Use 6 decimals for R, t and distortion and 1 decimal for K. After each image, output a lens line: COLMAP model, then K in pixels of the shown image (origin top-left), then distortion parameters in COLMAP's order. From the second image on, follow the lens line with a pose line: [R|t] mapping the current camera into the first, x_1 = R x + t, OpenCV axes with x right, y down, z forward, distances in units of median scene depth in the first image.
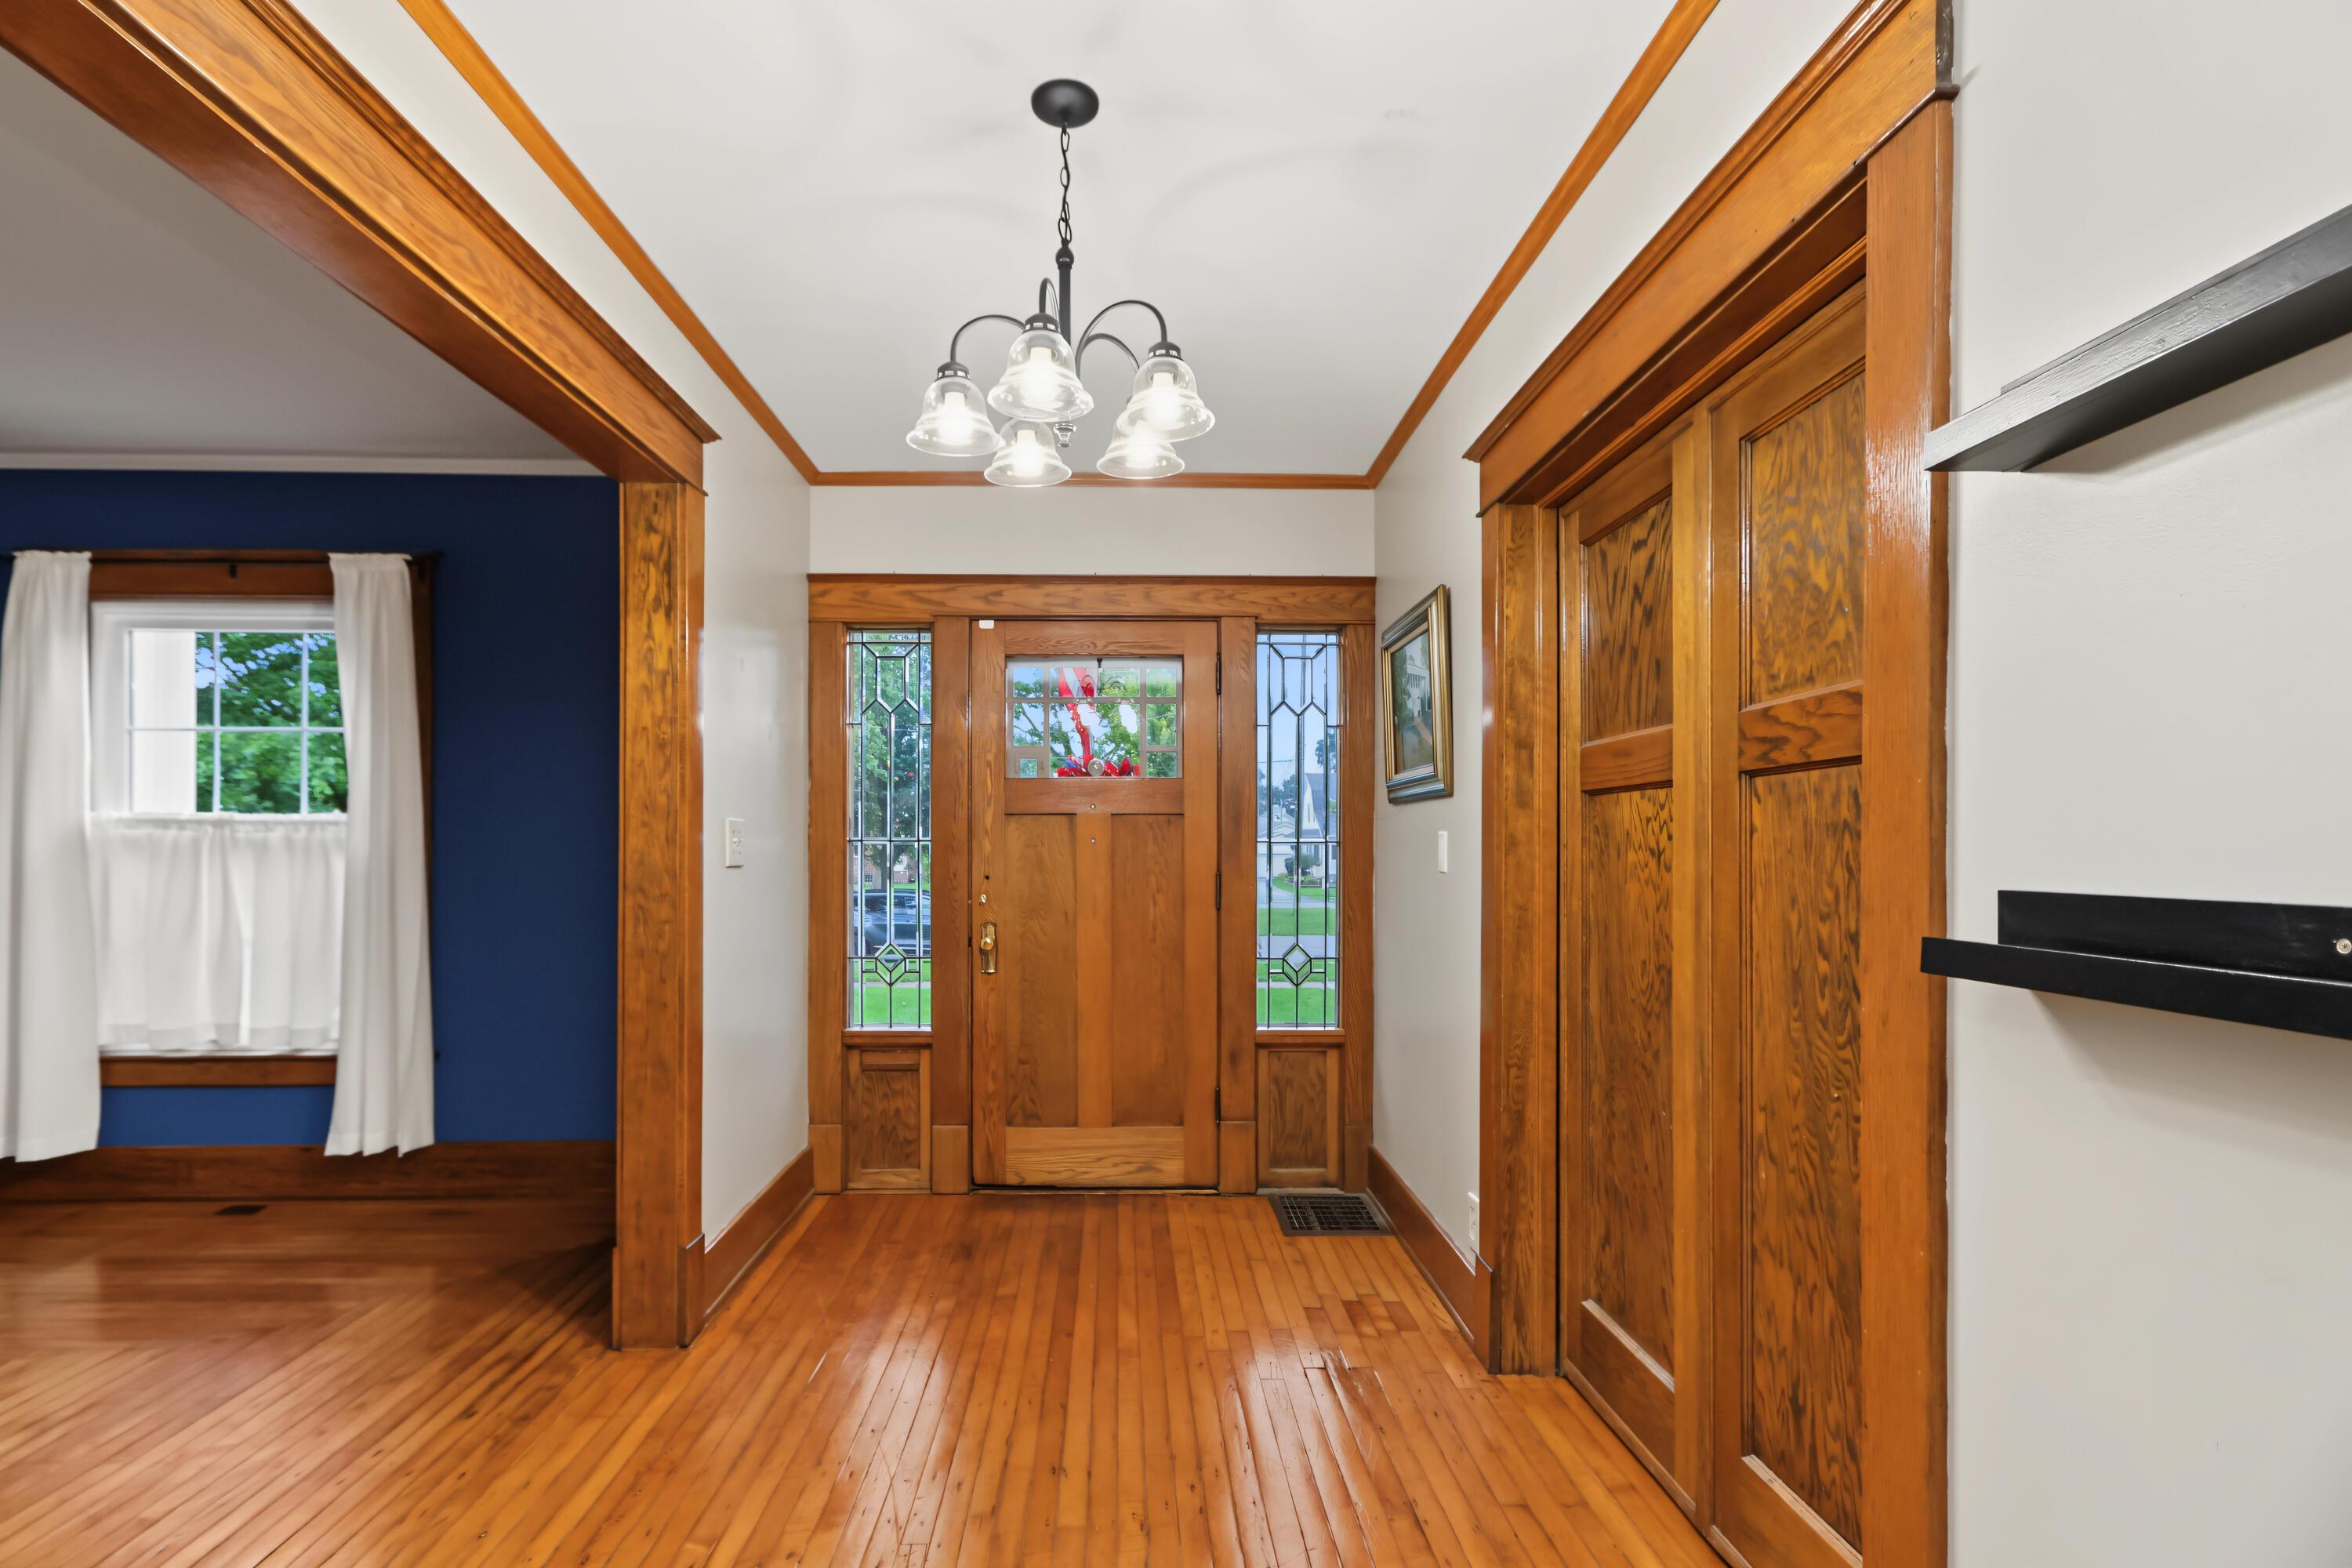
lens RADIAL K [[1120.0, 0, 1142.7], [0, 1120.0, 824.7], [0, 0, 1]] dist [0.010593, -0.000594]
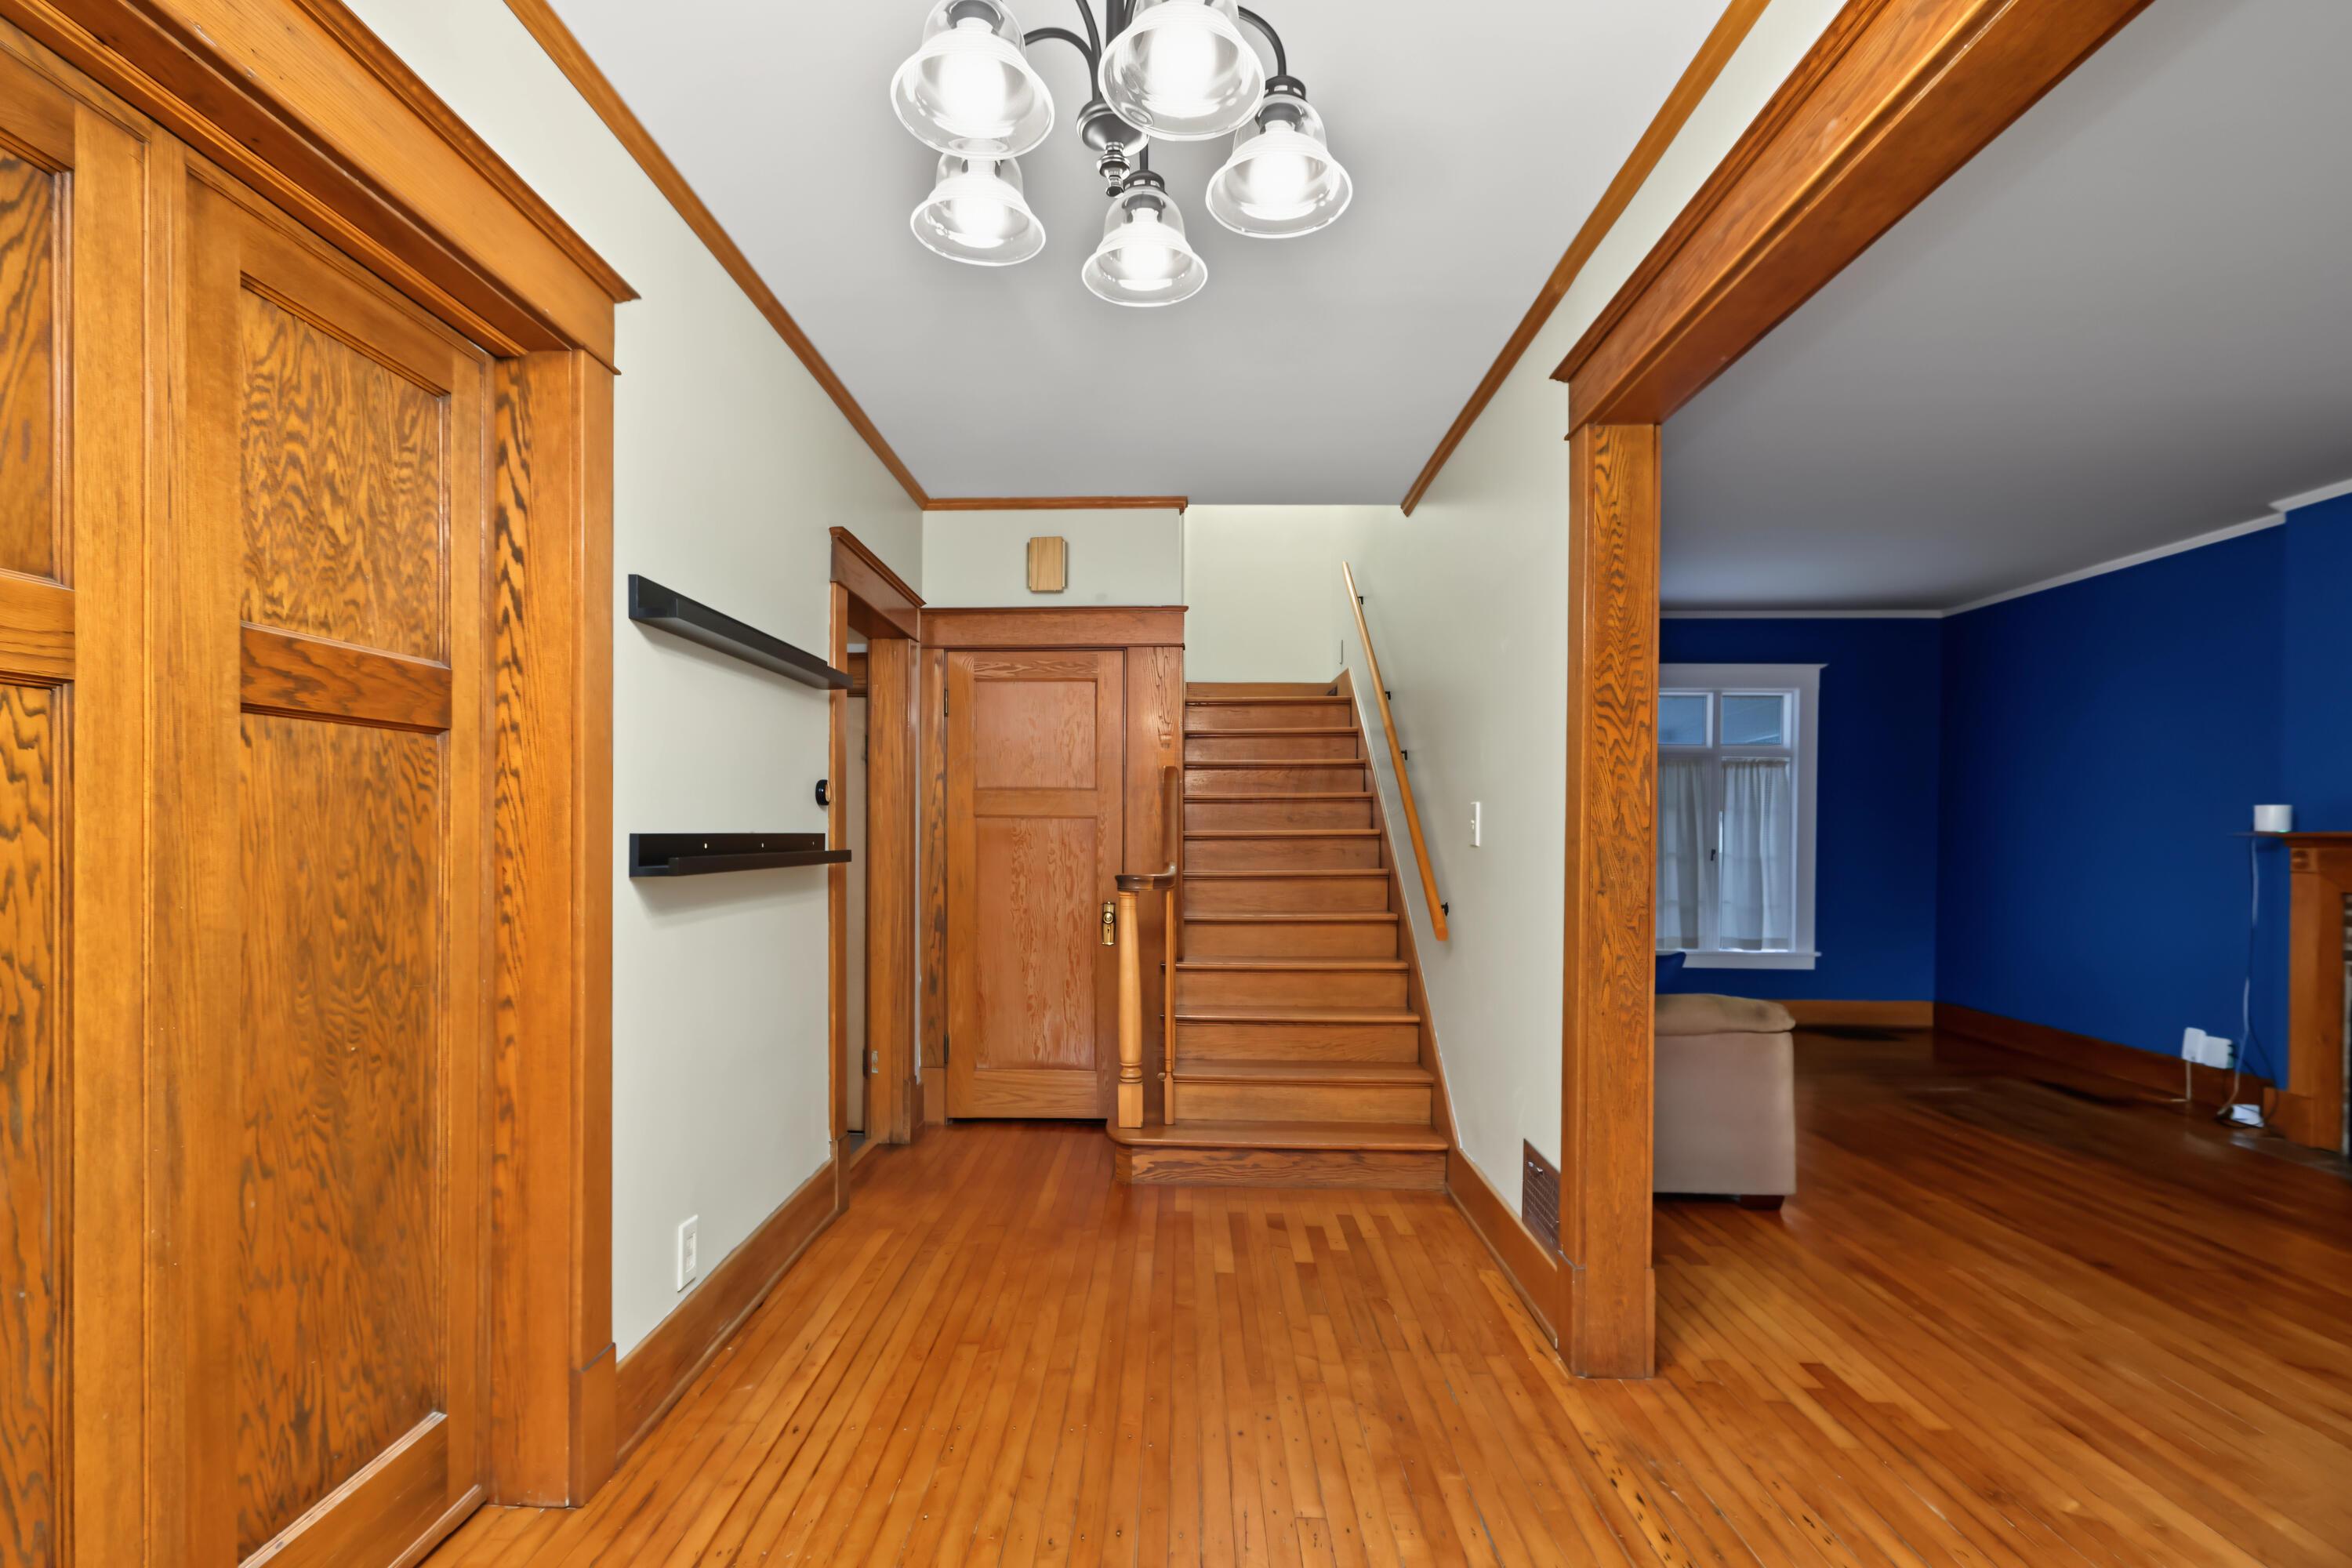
lens RADIAL K [[1120.0, 0, 1142.7], [0, 1120.0, 824.7], [0, 0, 1]] dist [0.010593, -0.000594]
pose [[-0.997918, -0.007917, 0.064015, -0.152171], [-0.009454, 0.999673, -0.023746, 0.053890], [-0.063806, -0.024302, -0.997666, 1.903791]]
